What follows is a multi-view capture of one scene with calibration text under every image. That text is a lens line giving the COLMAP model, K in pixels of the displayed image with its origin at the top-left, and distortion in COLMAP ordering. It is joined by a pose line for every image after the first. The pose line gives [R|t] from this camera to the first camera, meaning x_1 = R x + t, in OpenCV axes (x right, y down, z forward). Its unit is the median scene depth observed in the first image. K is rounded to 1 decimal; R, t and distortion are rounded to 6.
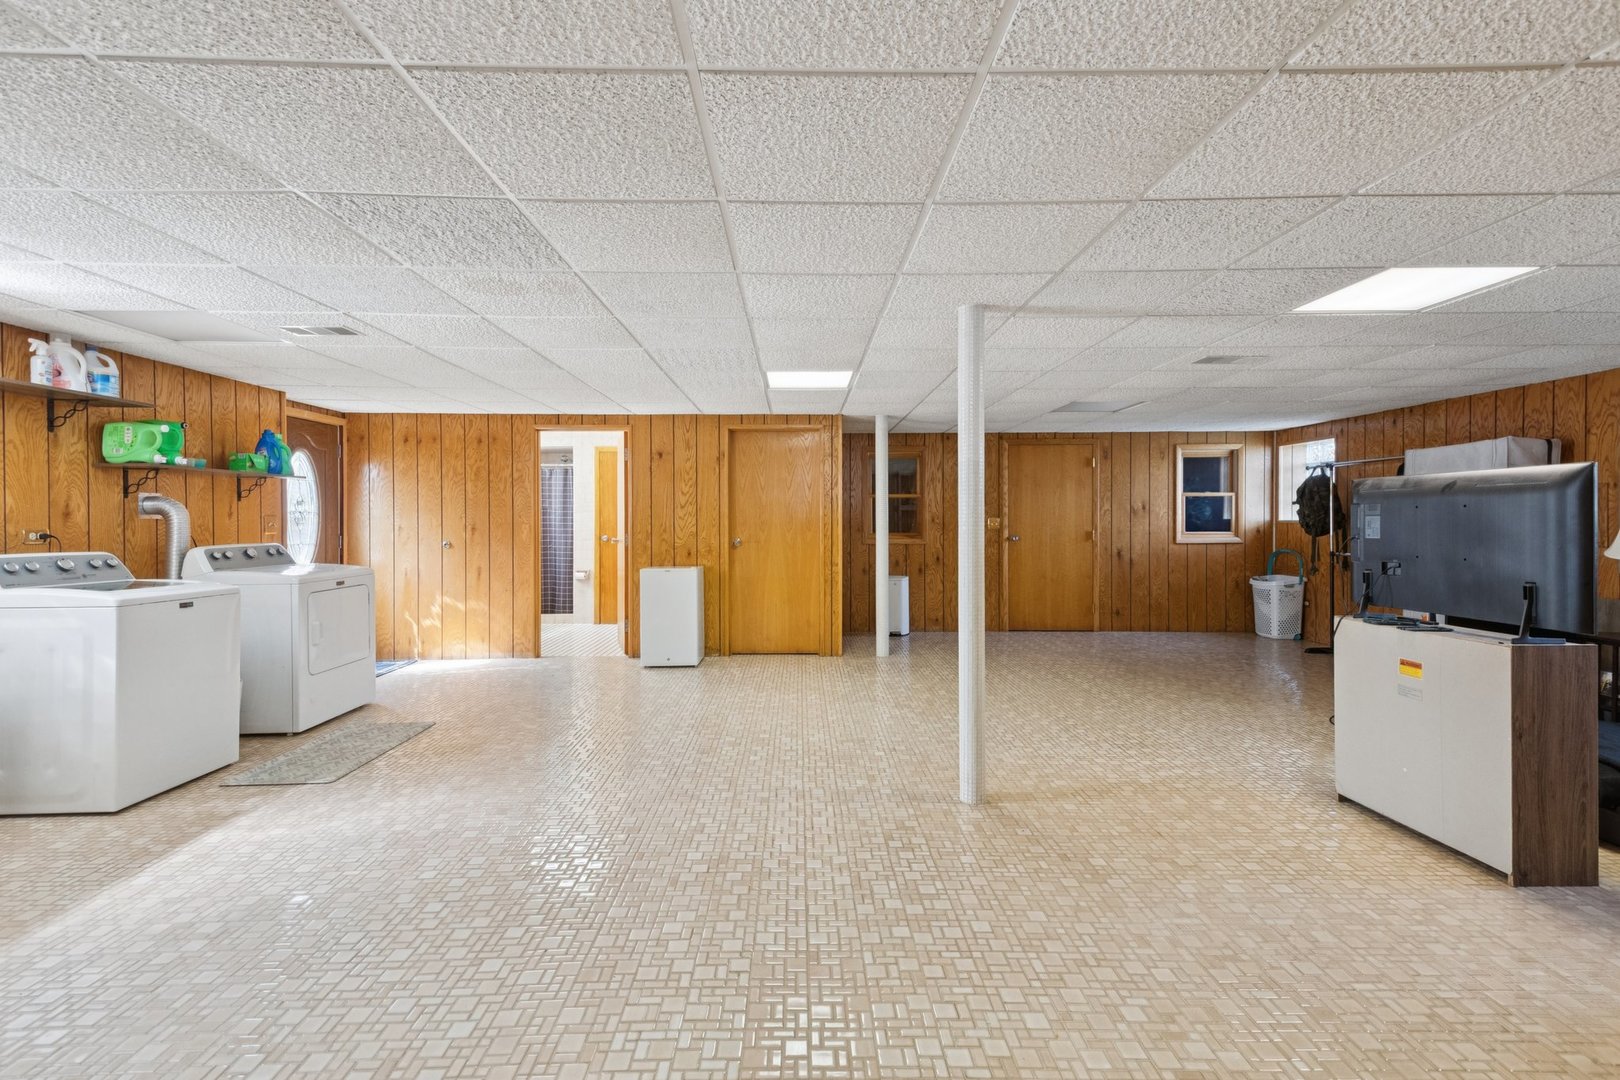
lens RADIAL K [[721.0, 0, 808.5], [0, 721.0, 531.0], [0, 0, 1]] dist [0.070730, -0.024766]
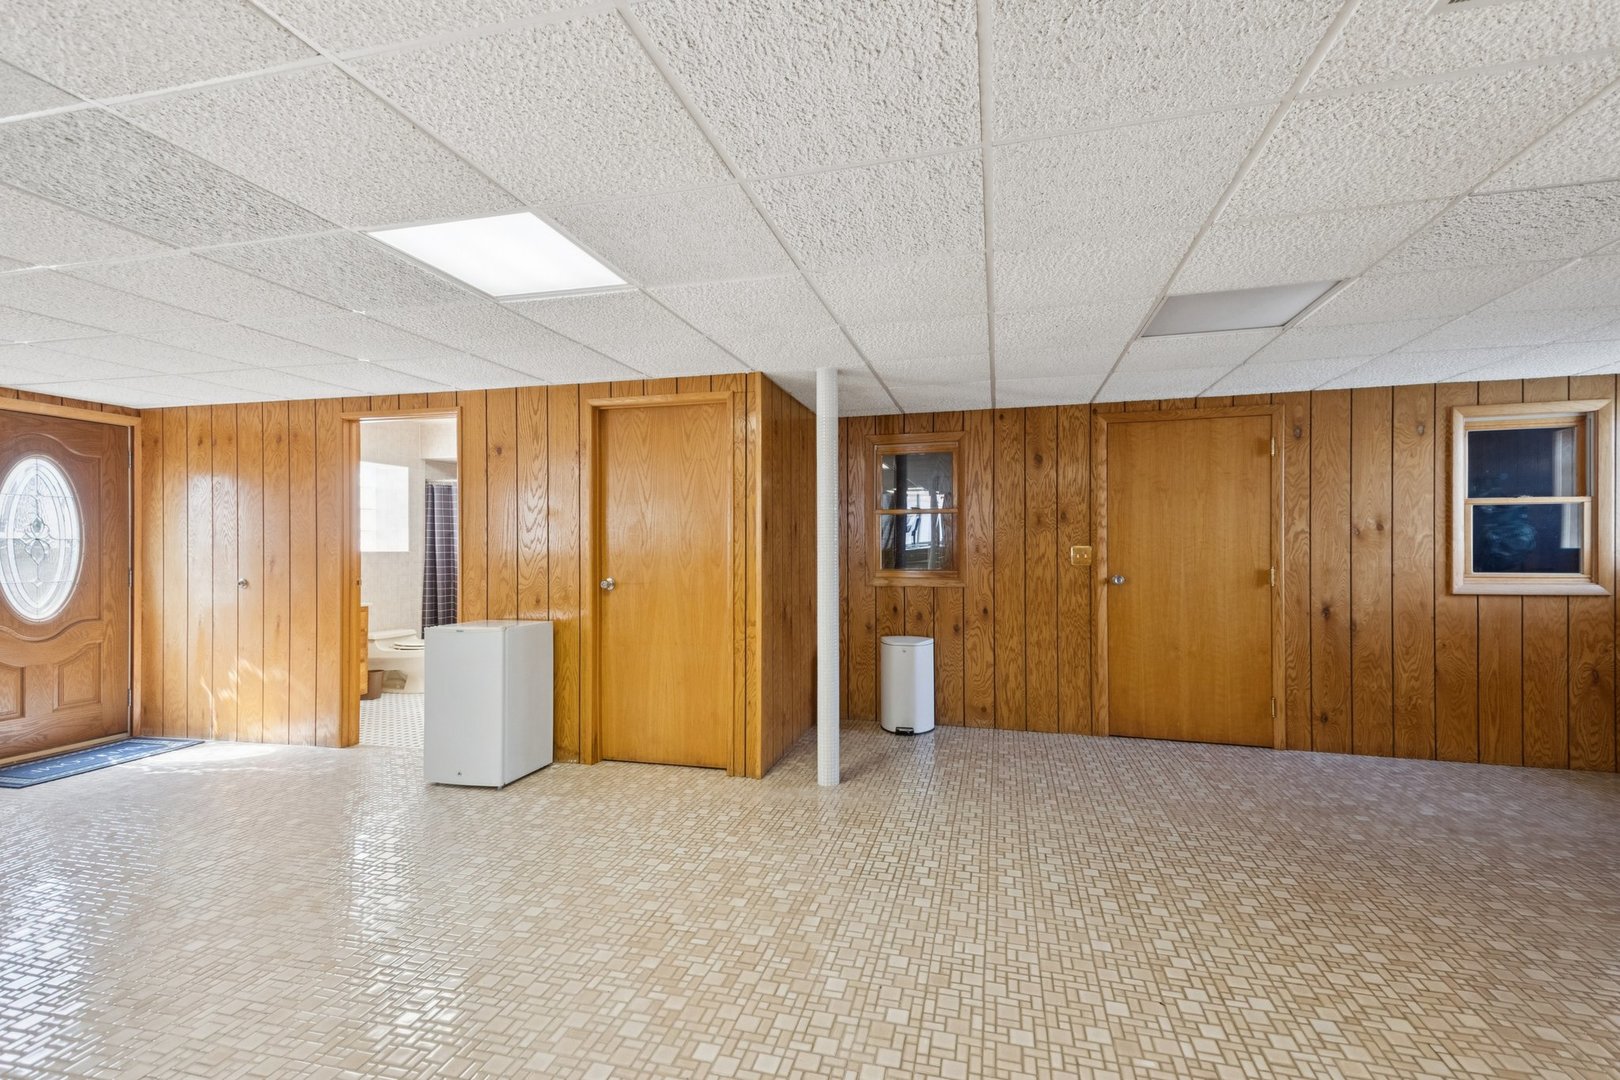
lens RADIAL K [[721.0, 0, 808.5], [0, 721.0, 531.0], [0, 0, 1]] dist [0.070730, -0.024766]
pose [[0.963564, -0.006390, -0.267400, 0.246206], [-0.004325, 0.999212, -0.039464, -0.006324], [0.267442, 0.039182, 0.962777, 0.440086]]
